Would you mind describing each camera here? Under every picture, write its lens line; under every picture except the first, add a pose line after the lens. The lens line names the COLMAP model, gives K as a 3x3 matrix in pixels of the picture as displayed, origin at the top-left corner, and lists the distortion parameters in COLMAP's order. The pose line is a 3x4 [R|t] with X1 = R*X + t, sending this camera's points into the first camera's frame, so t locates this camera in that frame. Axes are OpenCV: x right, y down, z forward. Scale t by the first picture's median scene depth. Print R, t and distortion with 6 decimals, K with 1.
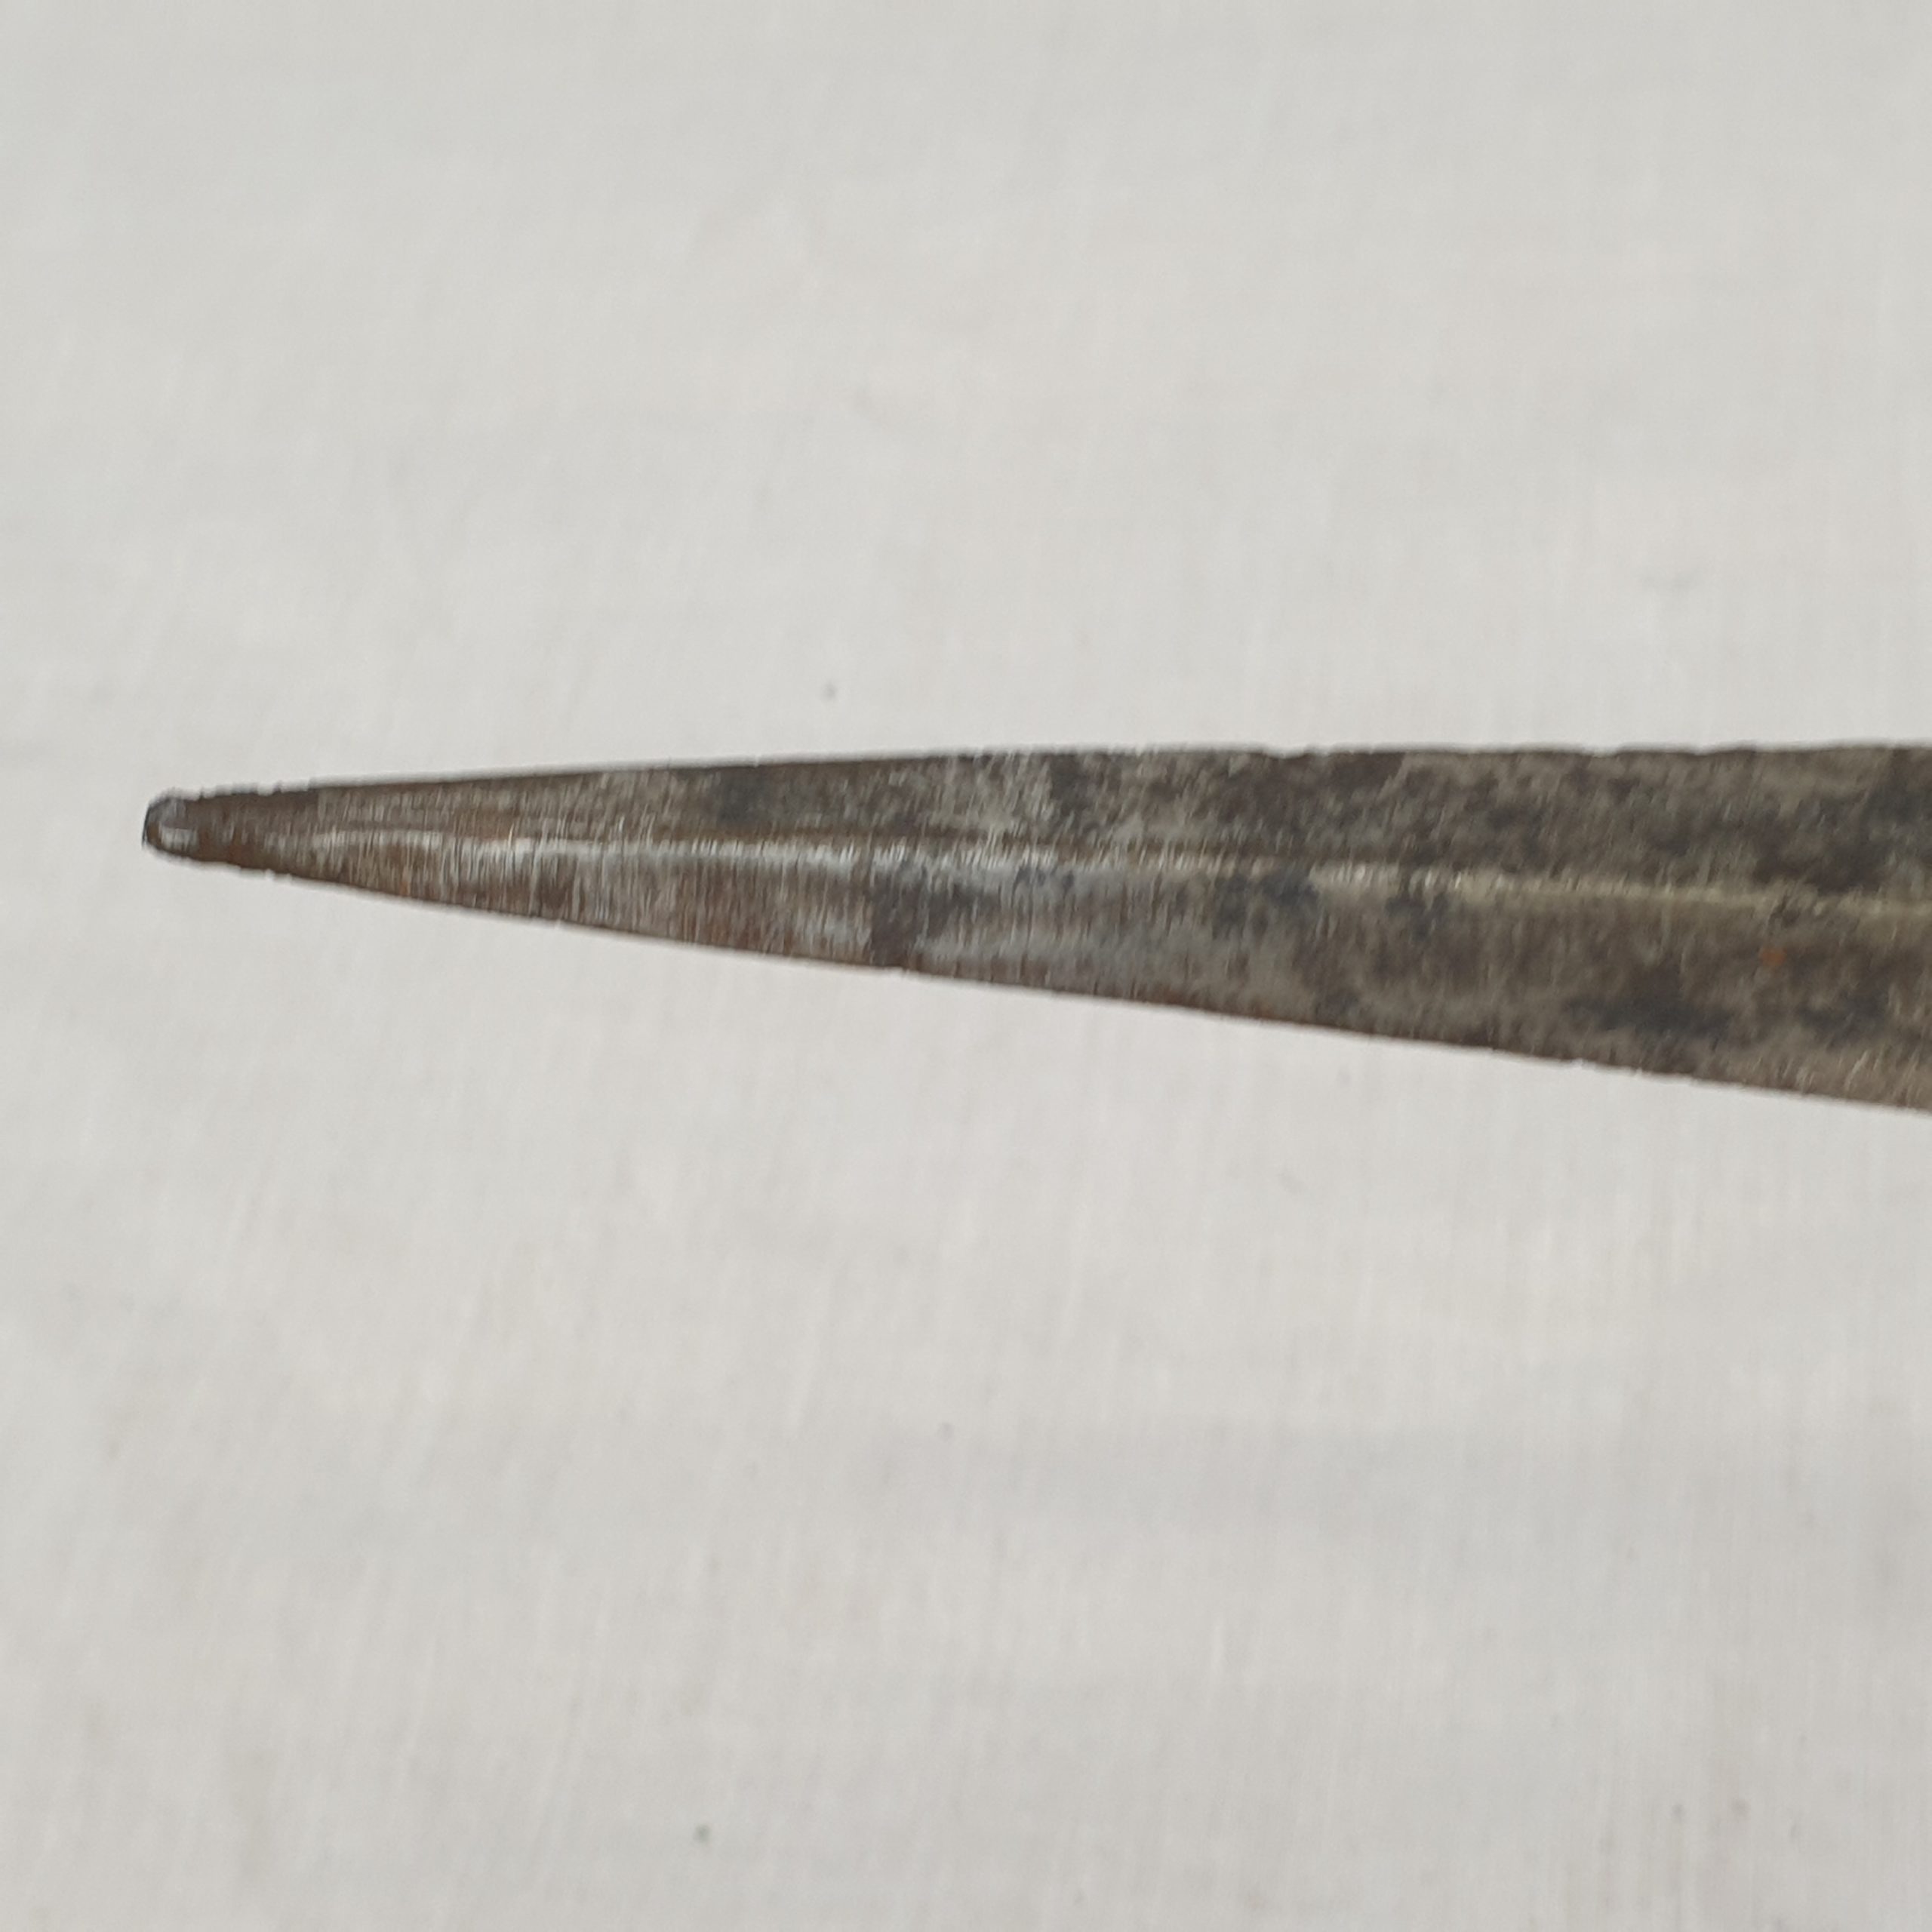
lens RADIAL K [[4061.2, 0, 959.3], [0, 4061.2, 948.4], [0, 0, 1]] dist [0.229676, 0.000000]
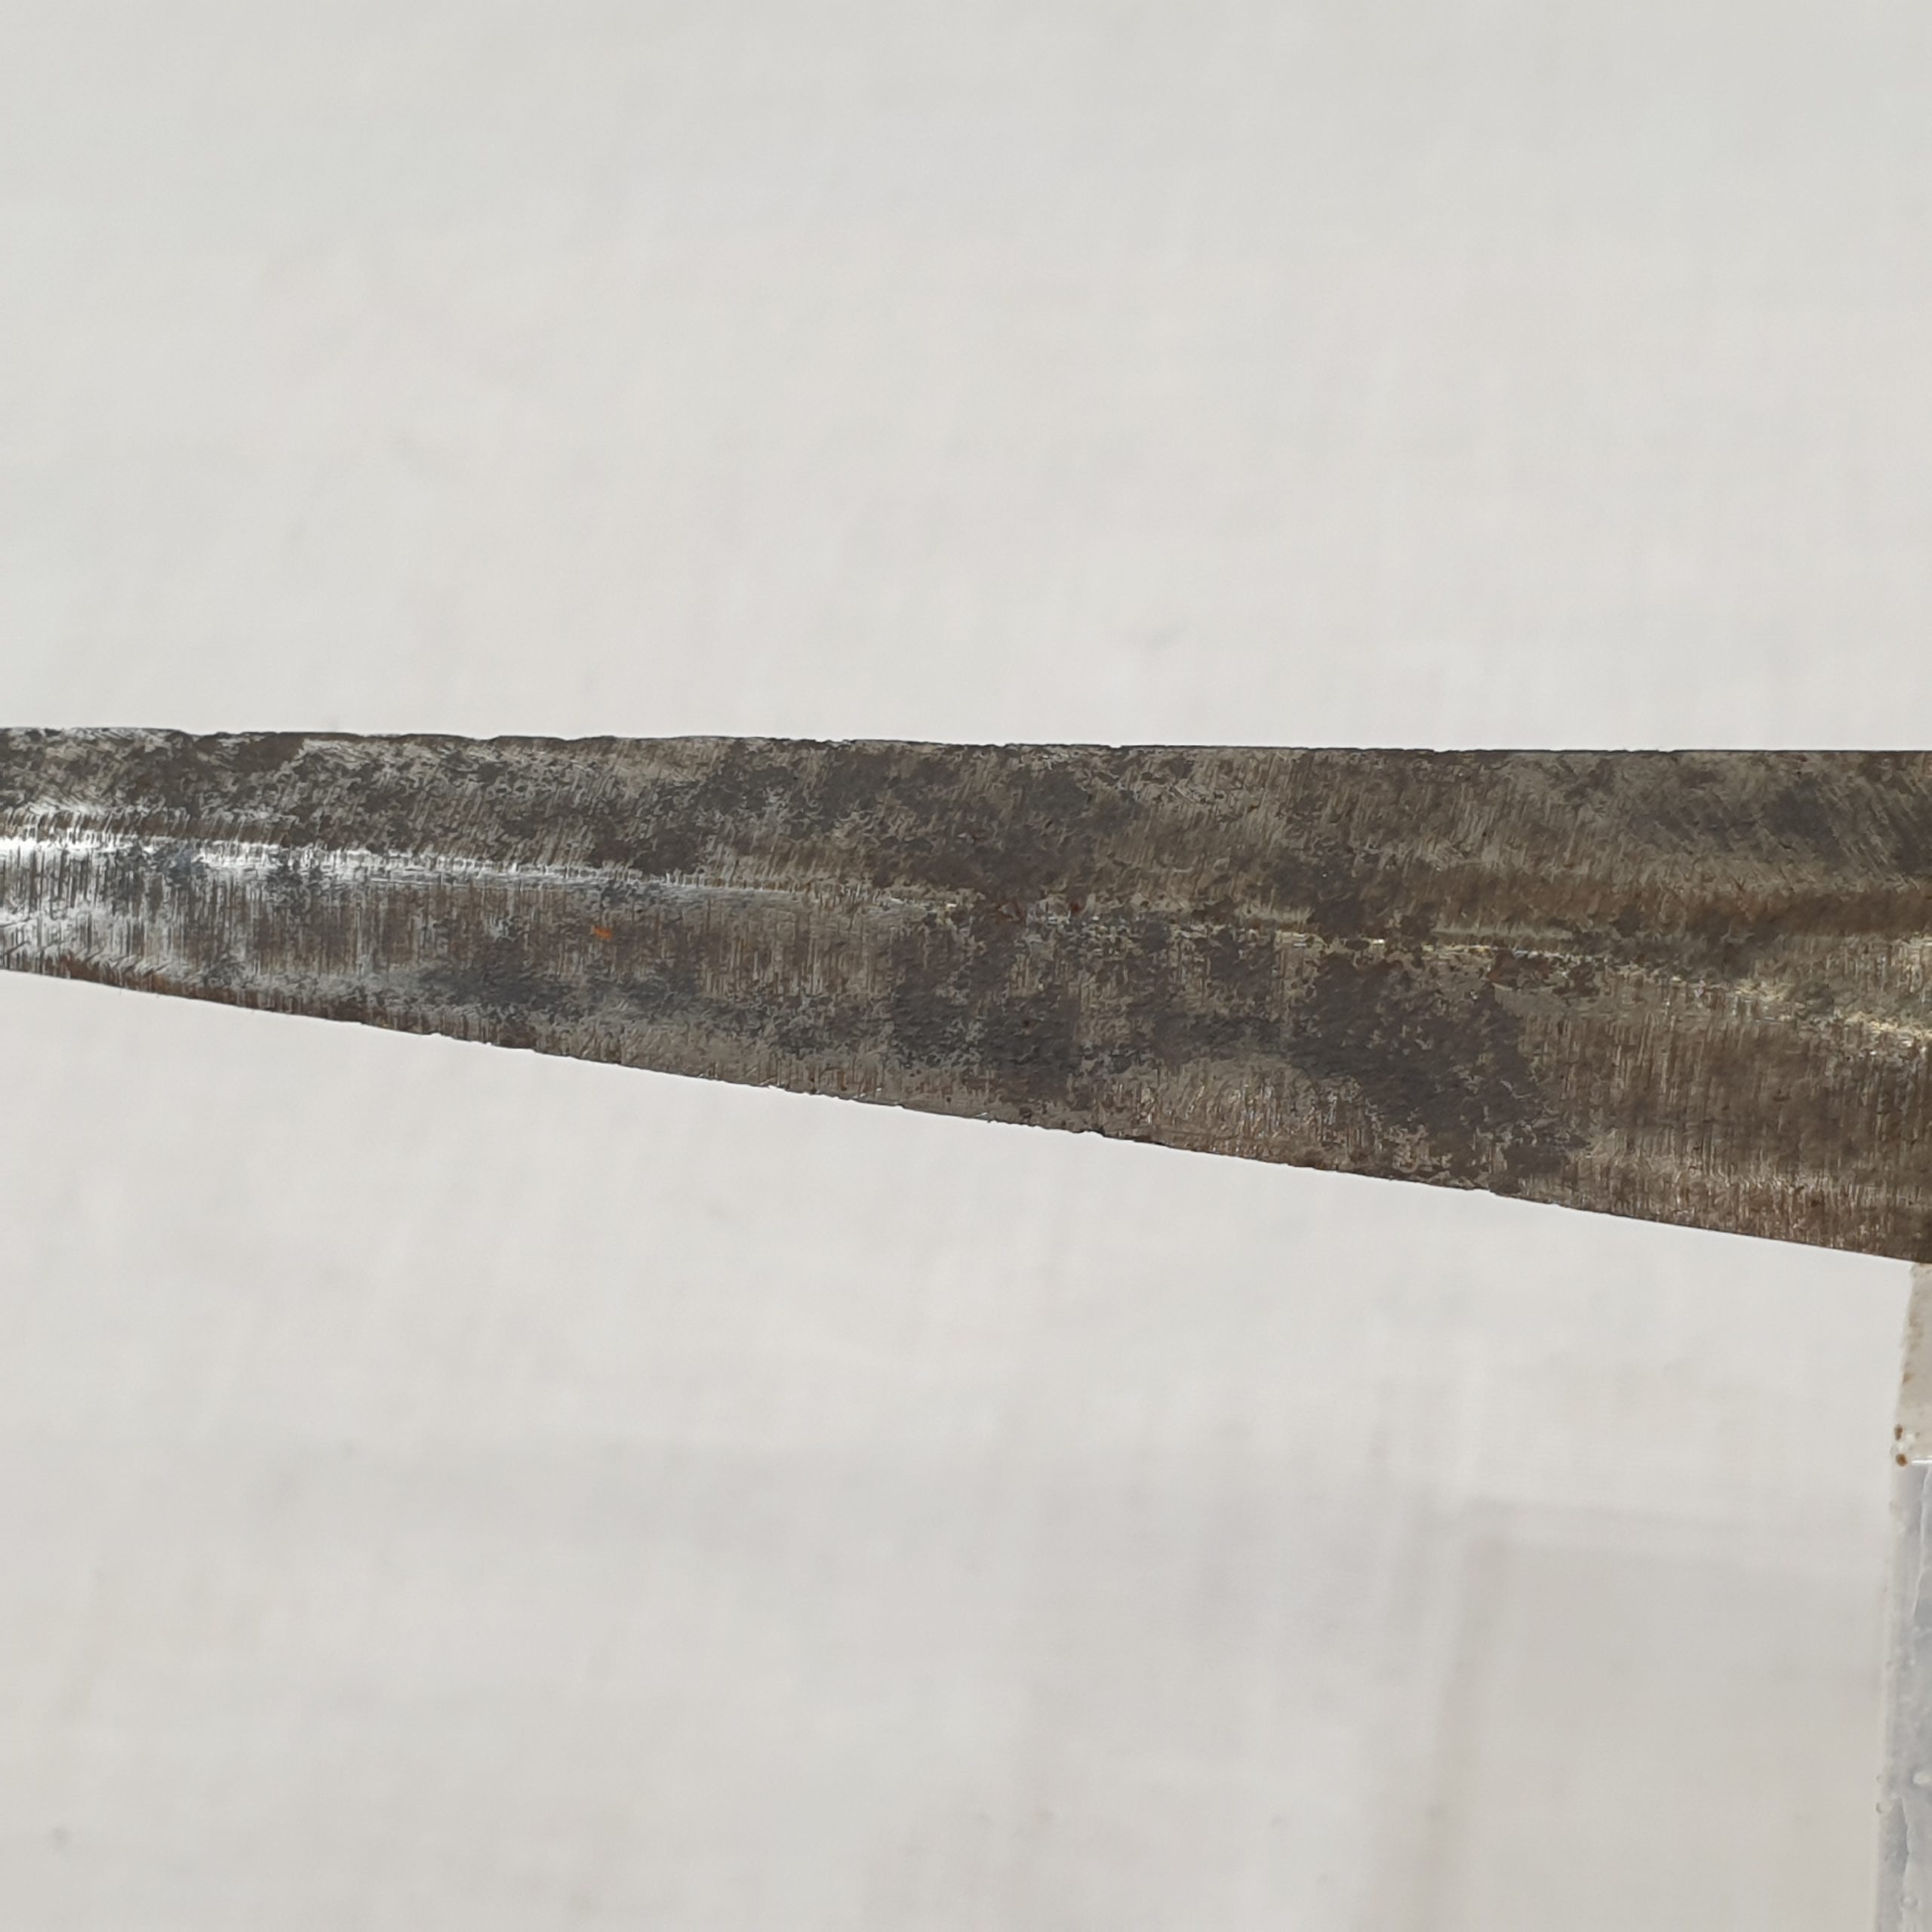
lens RADIAL K [[4061.2, 0, 957.8], [0, 4061.2, 959.0], [0, 0, 1]] dist [0.229676, 0.000000]
pose [[0.999782, 0.017500, 0.011419, 0.266313], [-0.017288, 0.999681, -0.018422, 0.025133], [-0.011738, 0.018220, 0.999765, -0.046637]]
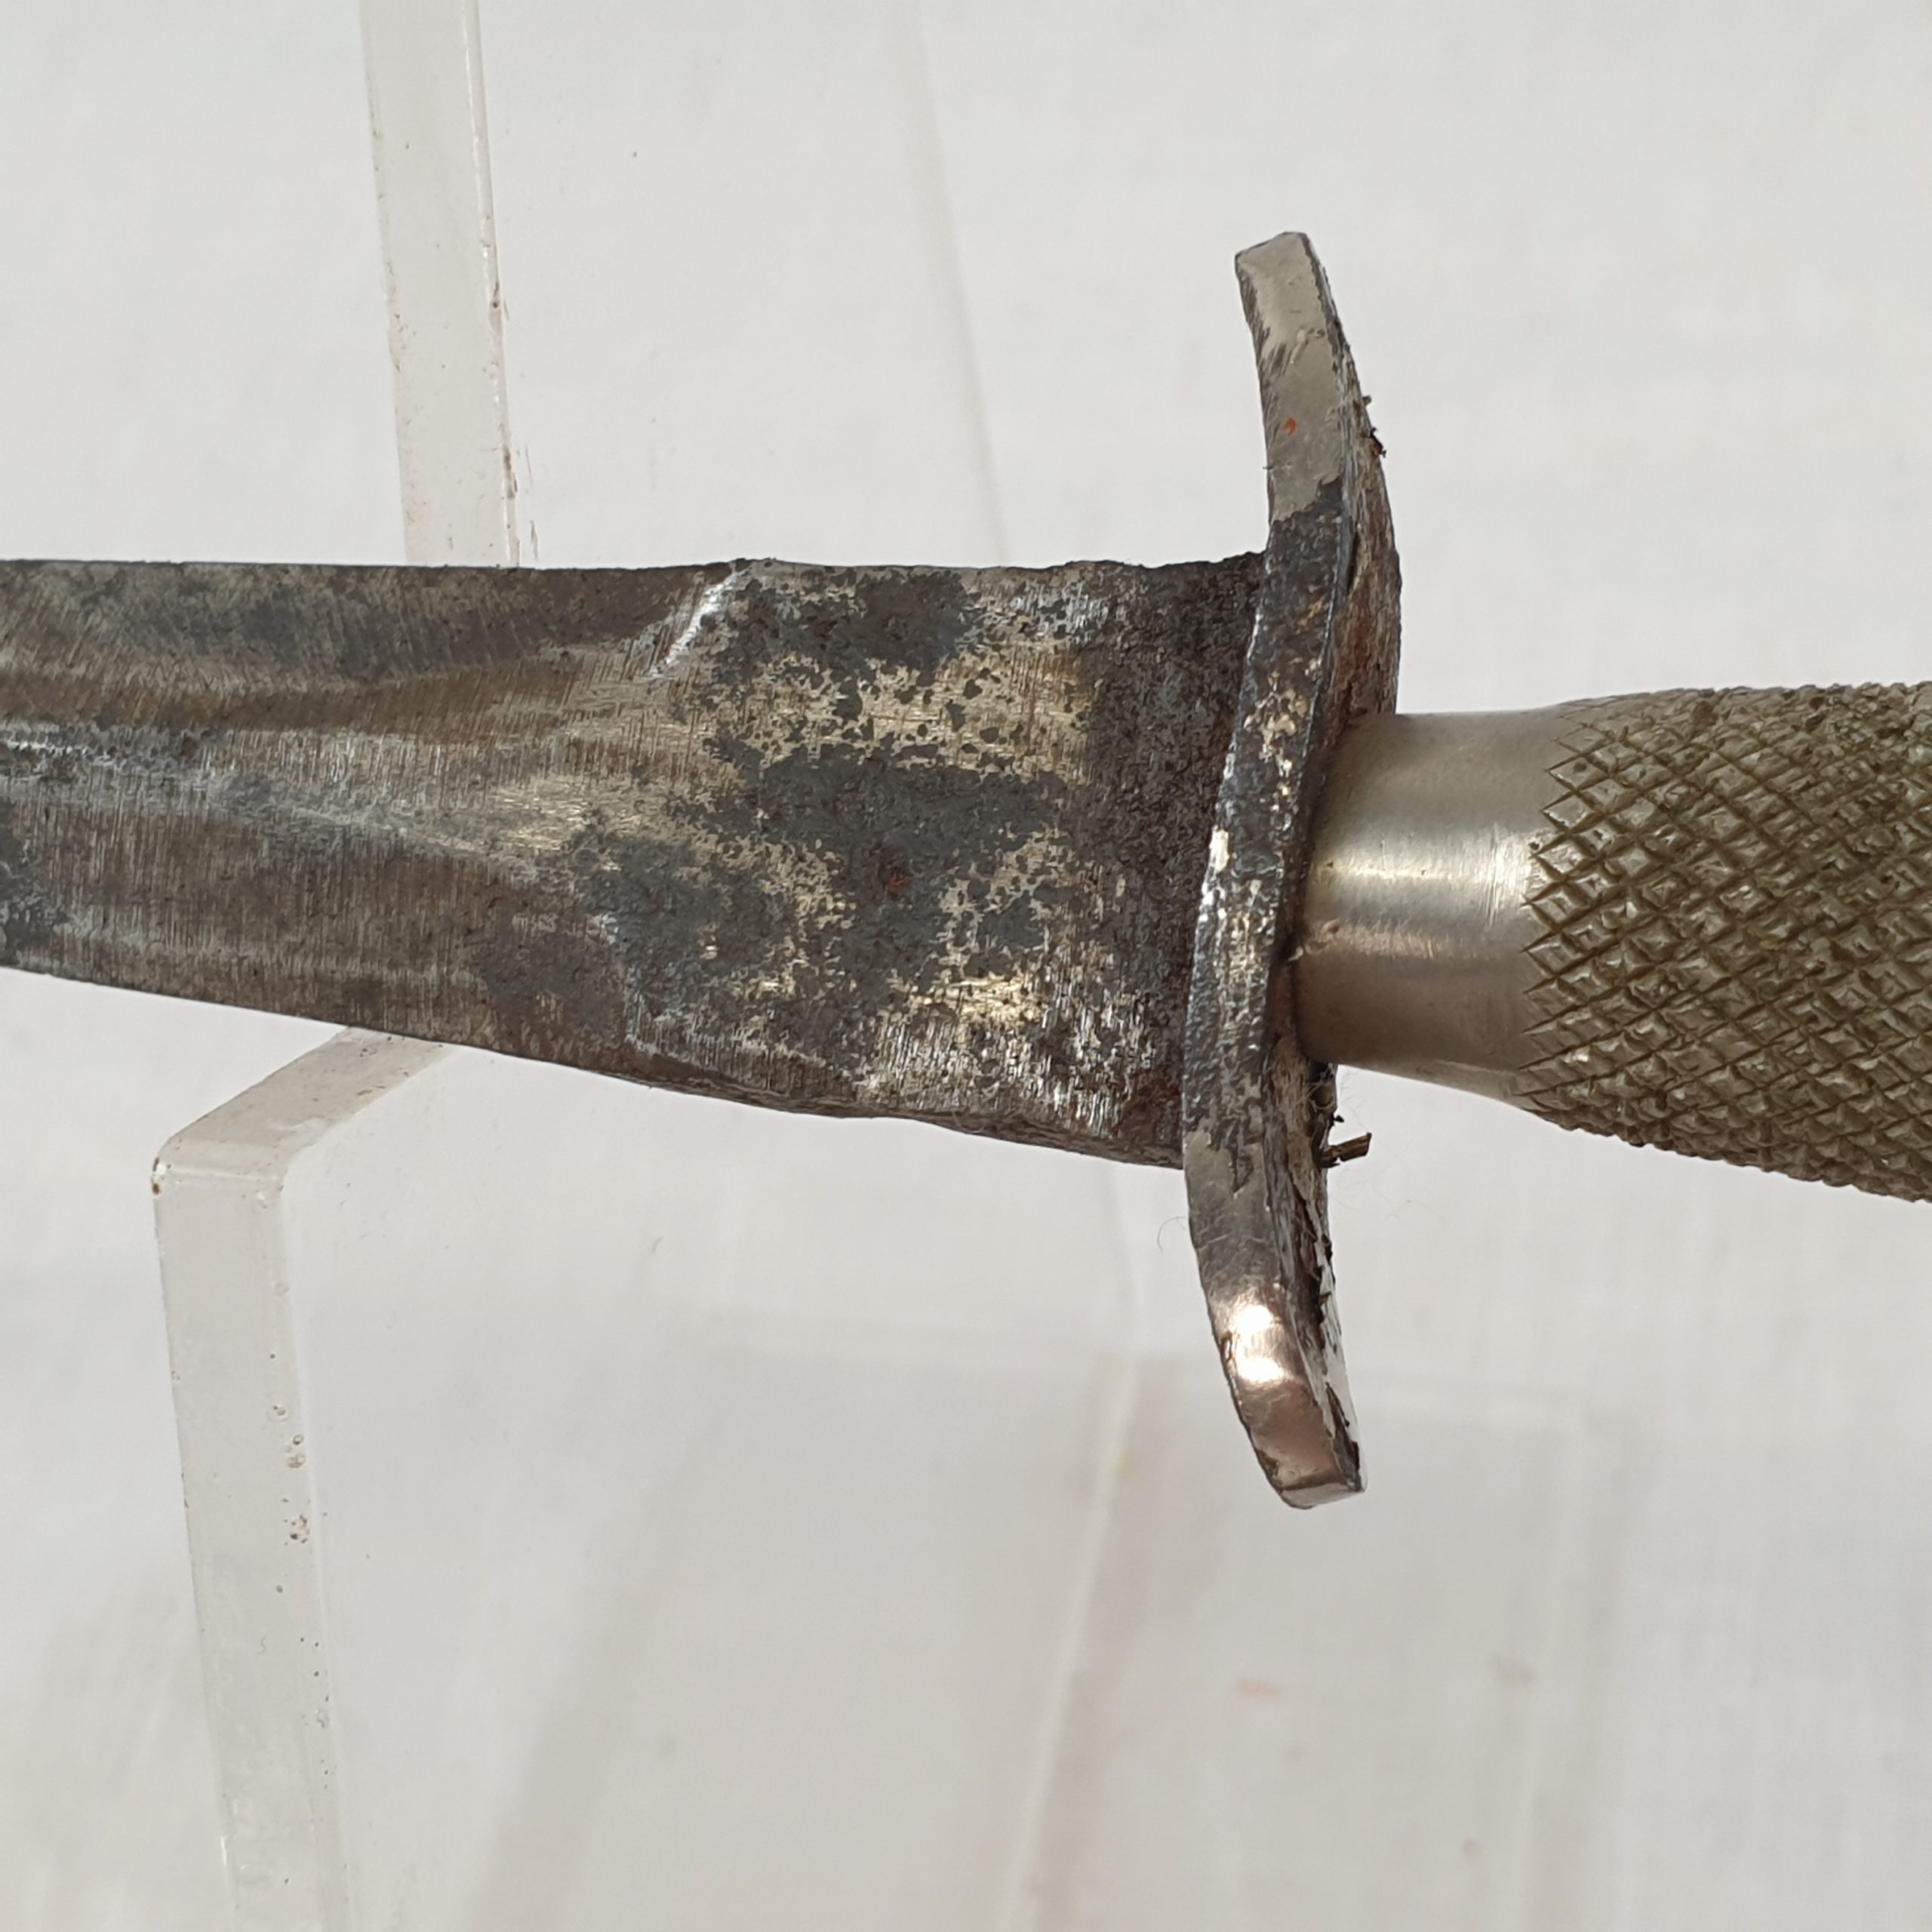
lens RADIAL K [[4061.2, 0, 996.3], [0, 4061.2, 965.8], [0, 0, 1]] dist [0.229676, 0.000000]
pose [[0.999554, 0.023191, 0.018825, 0.631766], [-0.023523, 0.999568, 0.017625, 0.035639], [-0.018408, -0.018060, 0.999667, -0.150310]]
